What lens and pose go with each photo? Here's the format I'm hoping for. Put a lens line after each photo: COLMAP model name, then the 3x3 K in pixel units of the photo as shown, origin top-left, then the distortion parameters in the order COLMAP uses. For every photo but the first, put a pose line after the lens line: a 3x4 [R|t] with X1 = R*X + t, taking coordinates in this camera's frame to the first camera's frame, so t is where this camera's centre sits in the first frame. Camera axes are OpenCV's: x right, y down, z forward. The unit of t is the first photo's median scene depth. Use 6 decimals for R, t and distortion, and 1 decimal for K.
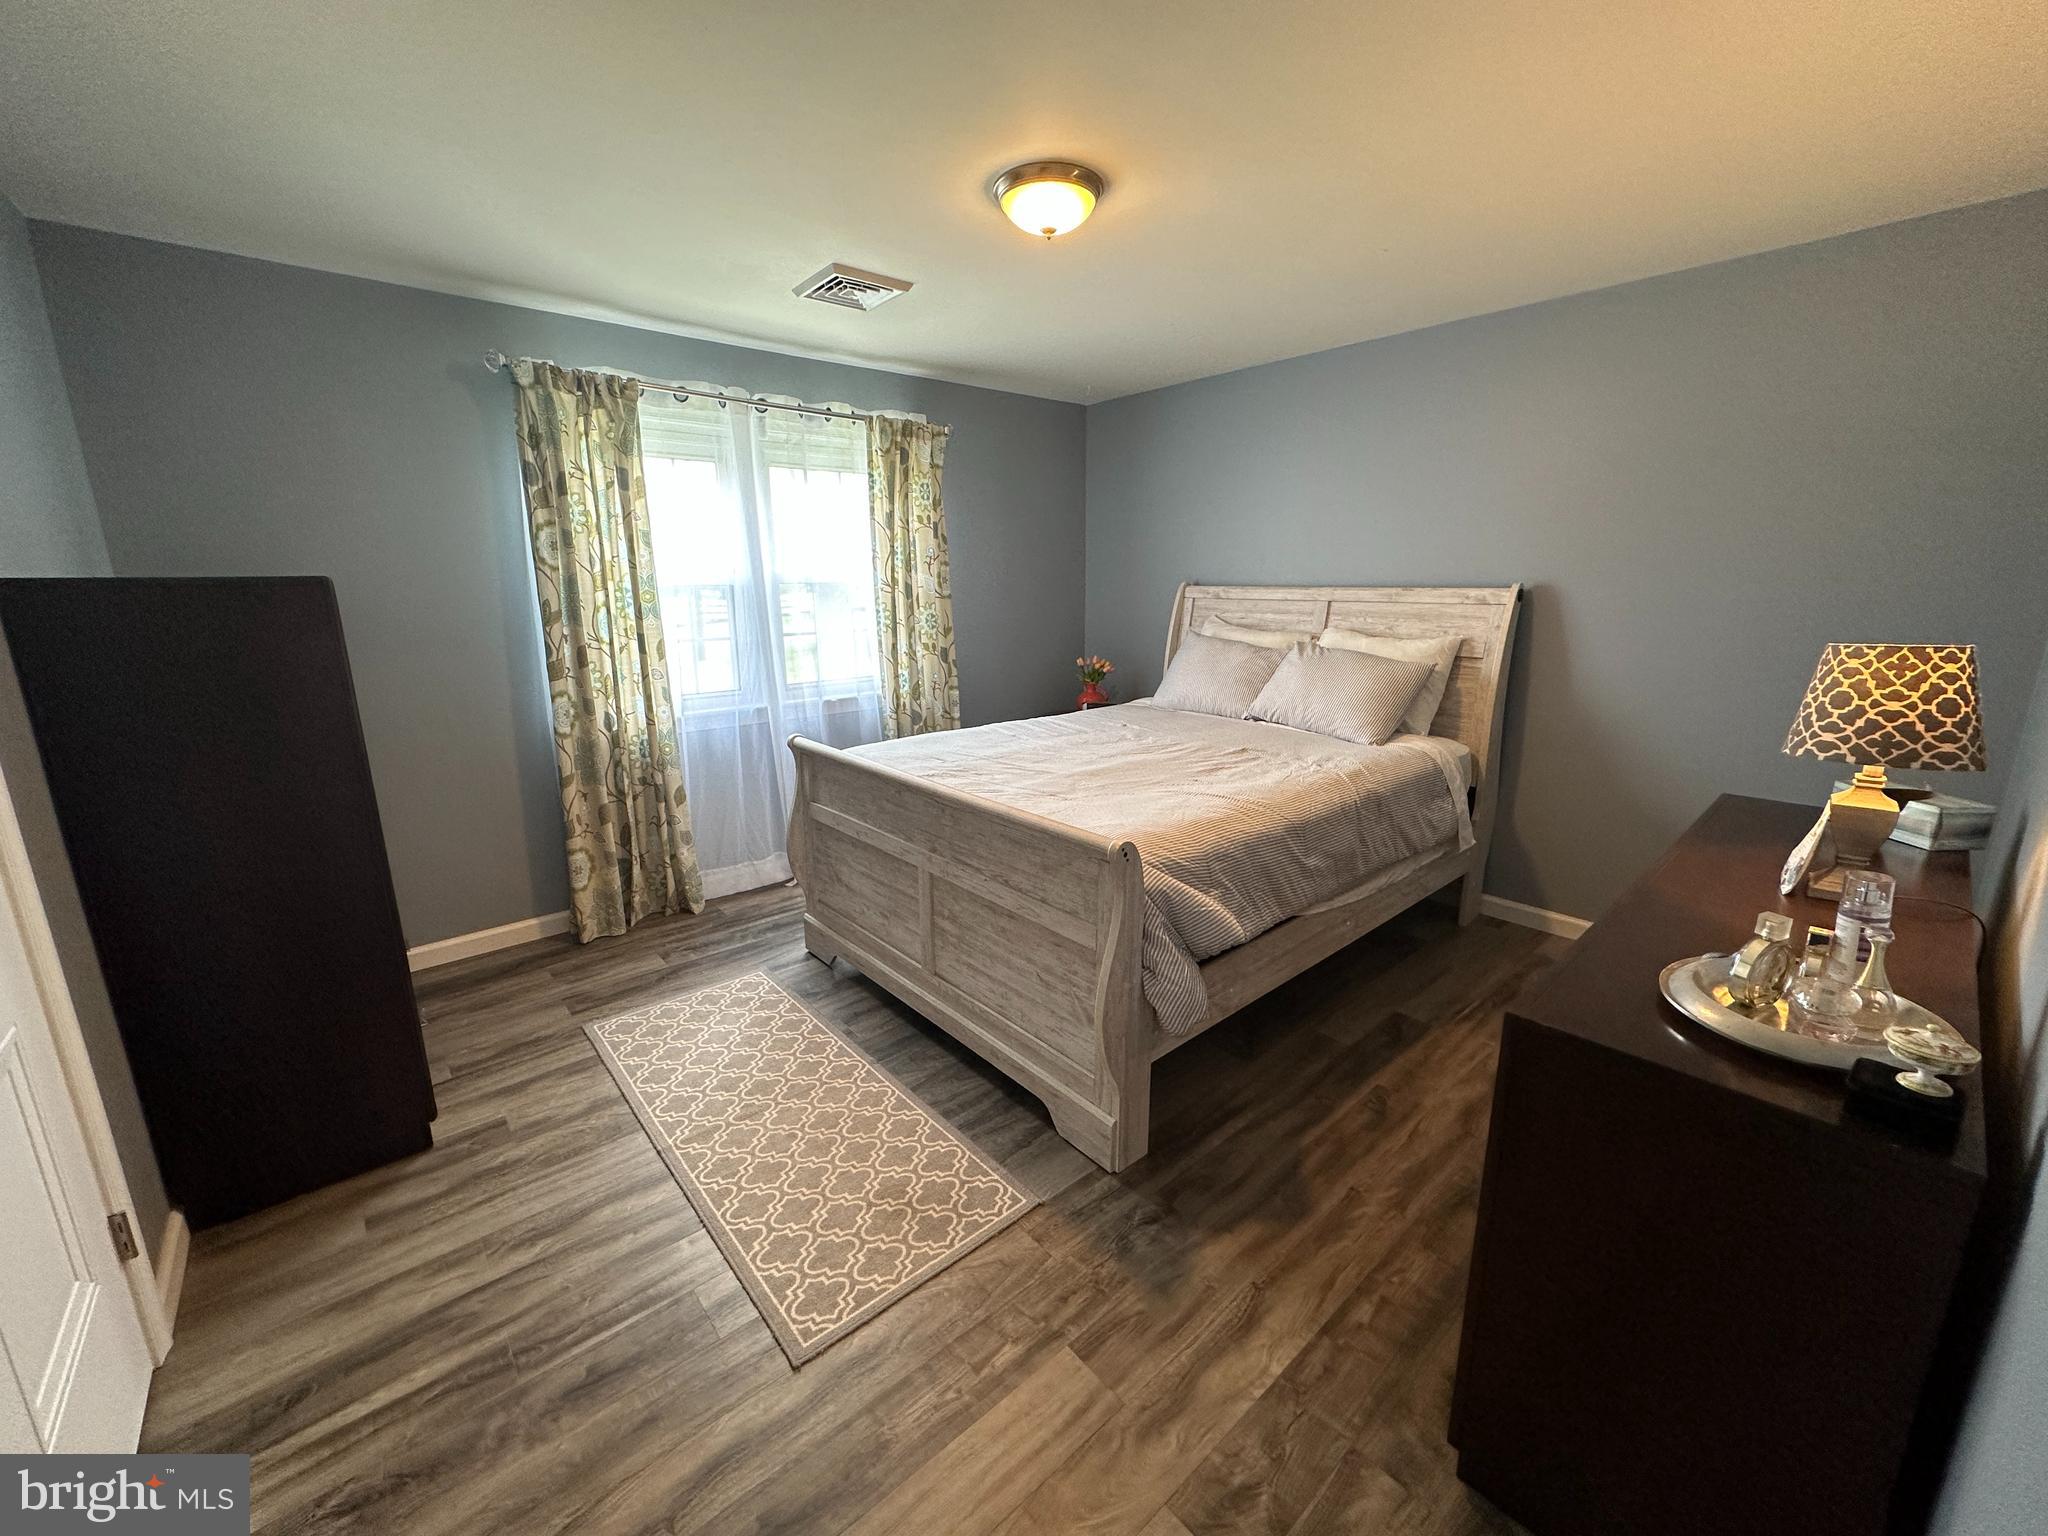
lens RADIAL K [[816.9, 0, 1018.7], [0, 816.9, 764.0], [0, 0, 1]] dist [0.001214, 0.000387]
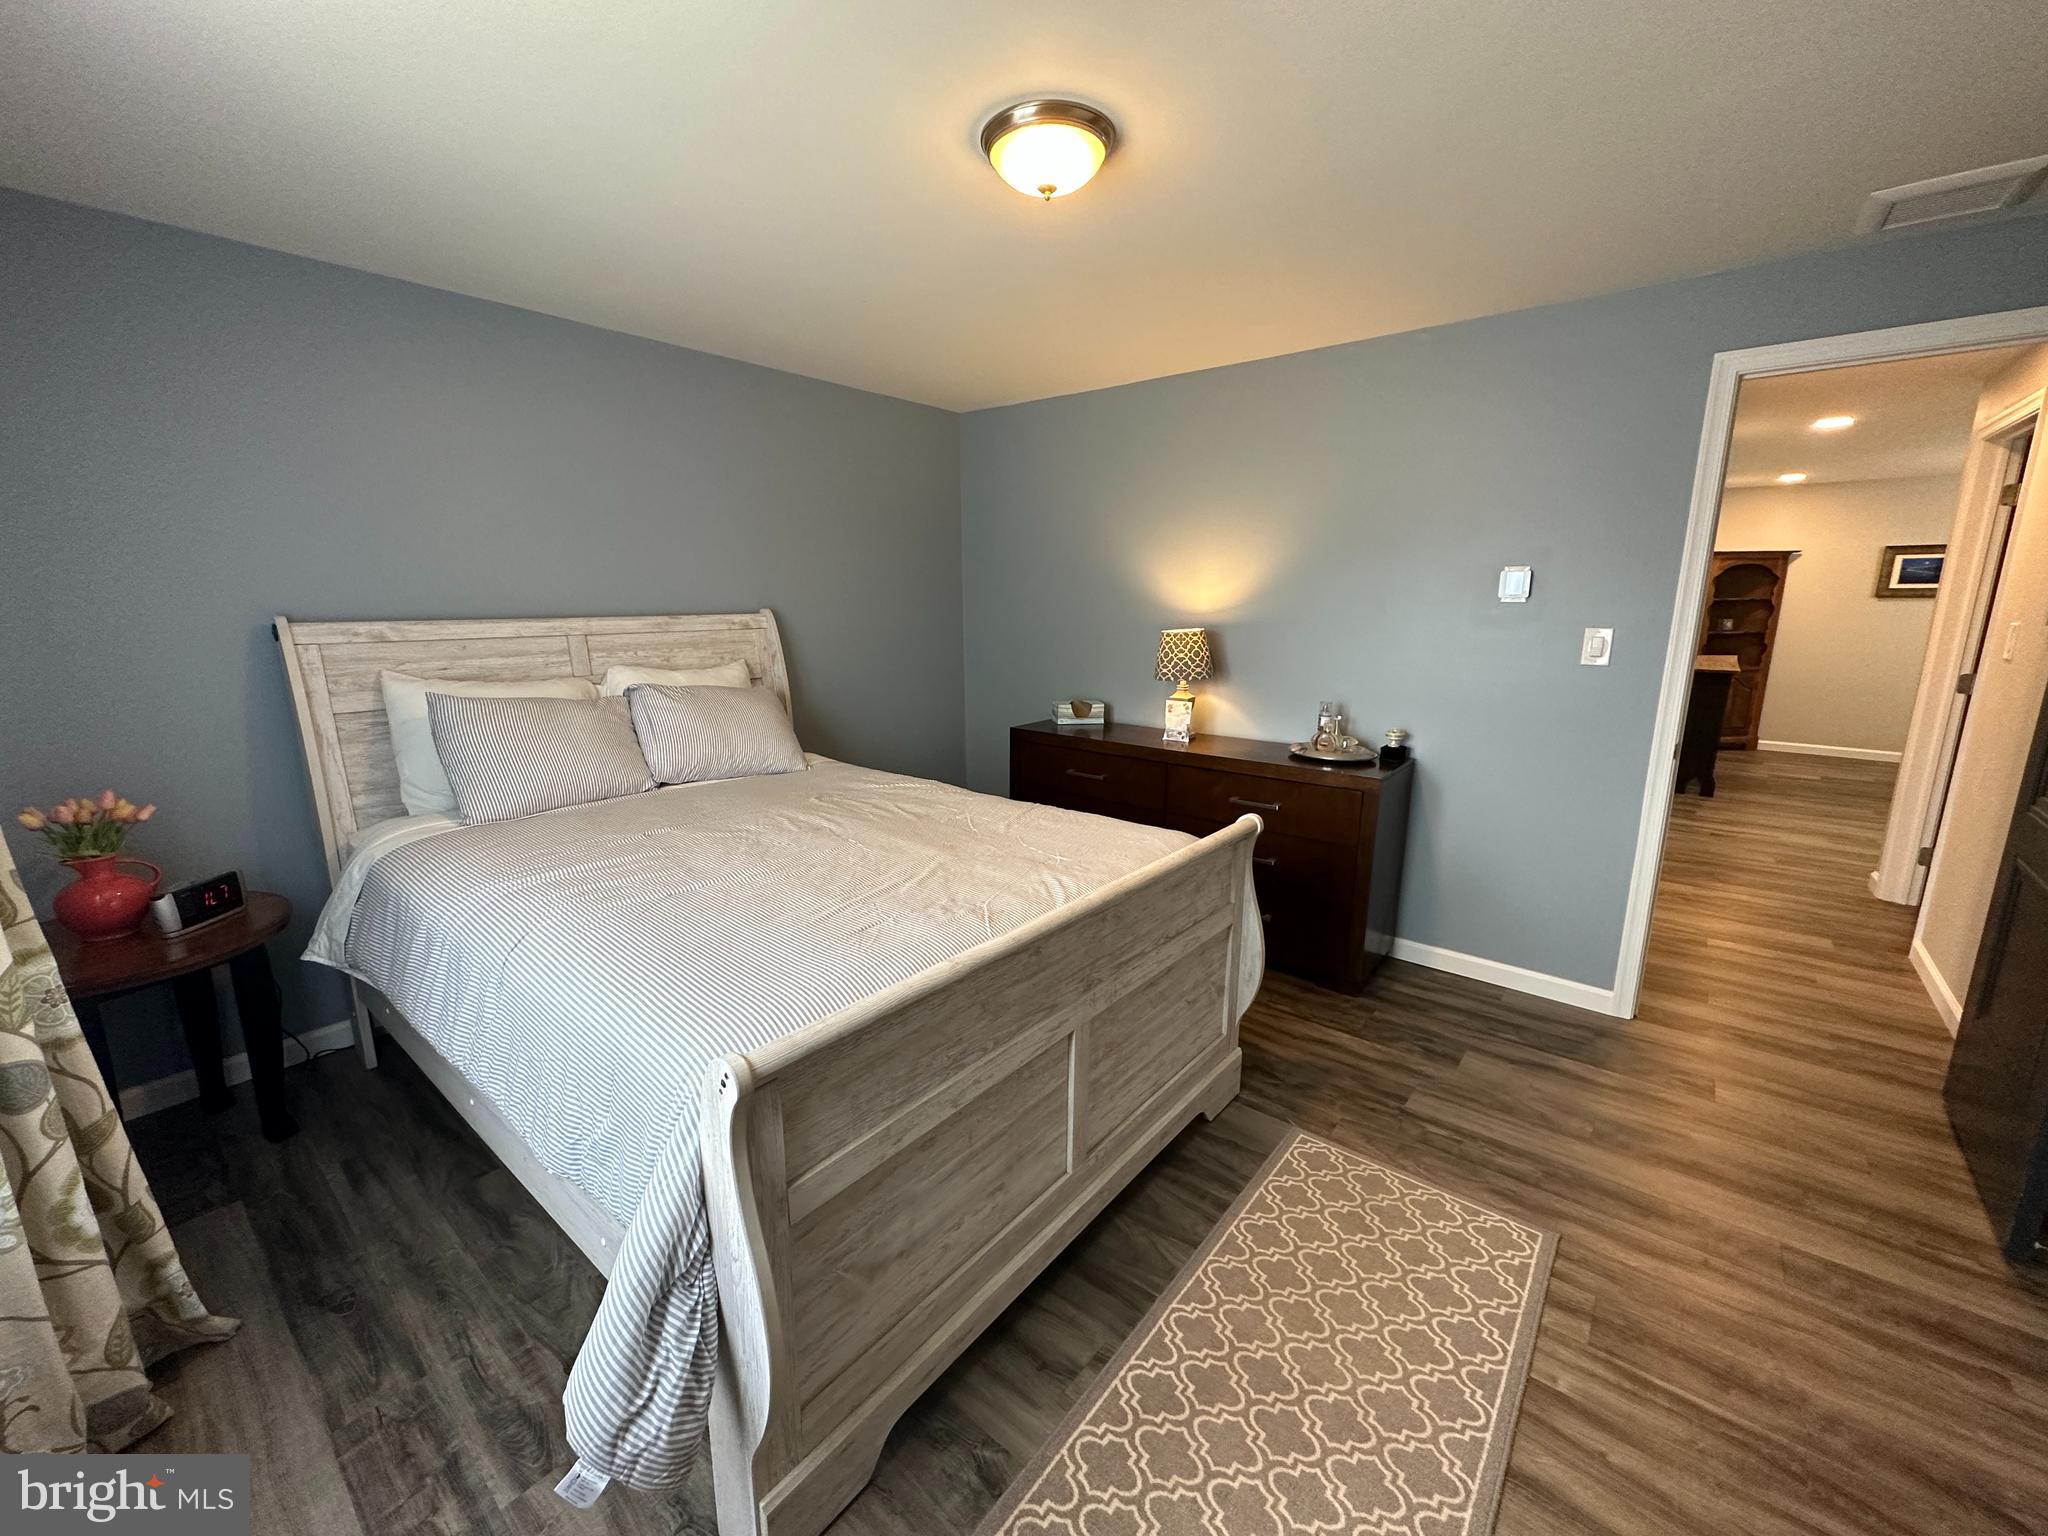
lens RADIAL K [[816.9, 0, 1019.4], [0, 816.9, 774.1], [0, 0, 1]] dist [0.001214, 0.000387]
pose [[-0.170987, -0.205354, 0.963635, -0.830072], [0.225161, 0.944013, 0.241125, -0.285194], [-0.959201, 0.258202, -0.115177, 1.223663]]
